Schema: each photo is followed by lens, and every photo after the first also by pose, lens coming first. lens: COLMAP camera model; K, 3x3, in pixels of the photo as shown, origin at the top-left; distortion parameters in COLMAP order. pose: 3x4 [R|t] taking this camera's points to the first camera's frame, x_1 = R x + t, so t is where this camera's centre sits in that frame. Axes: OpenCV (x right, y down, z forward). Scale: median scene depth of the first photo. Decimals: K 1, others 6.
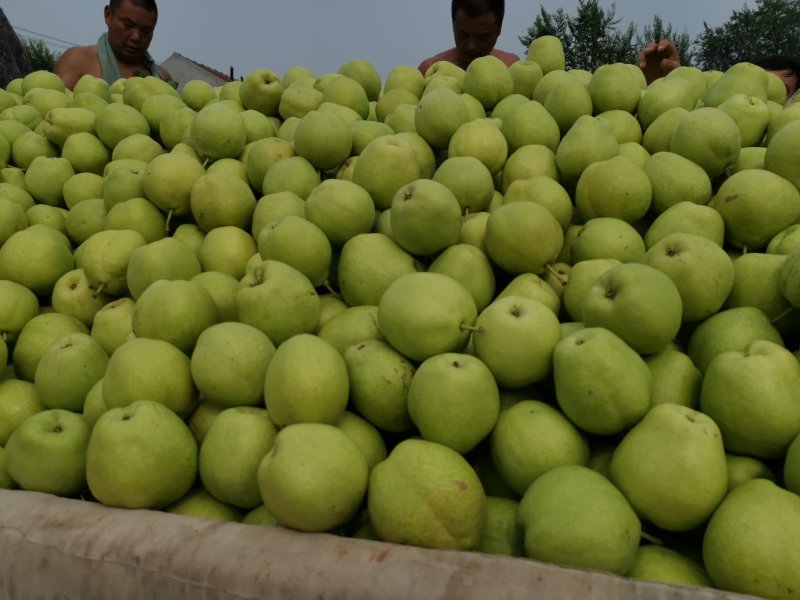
lens RADIAL K [[620.0, 0, 400.0], [0, 620.0, 300.0], [0, 0, 1]] dist [0.018670, -0.006219]
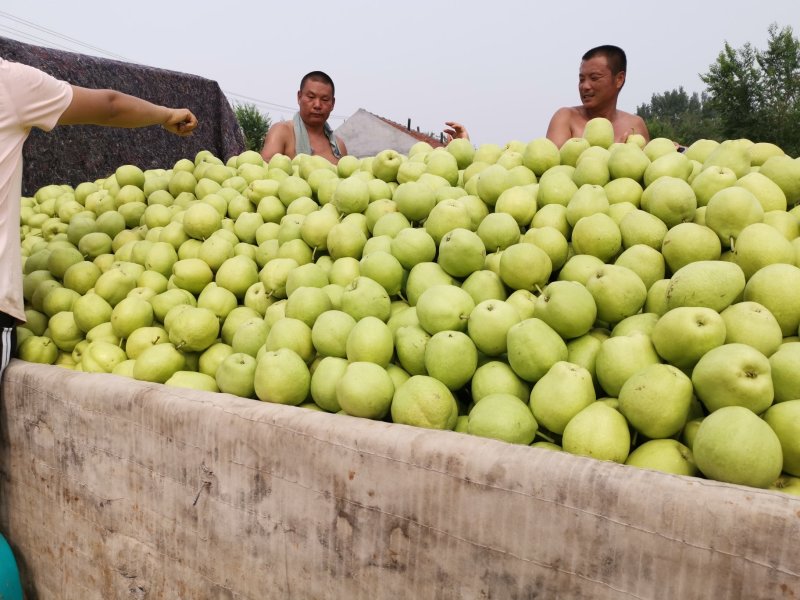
lens RADIAL K [[620.0, 0, 400.0], [0, 620.0, 300.0], [0, 0, 1]] dist [0.018670, -0.006219]
pose [[0.963284, 0.033215, -0.266422, 0.287326], [-0.050466, 0.997031, -0.058164, 0.077536], [0.263699, 0.069473, 0.962100, -0.492782]]
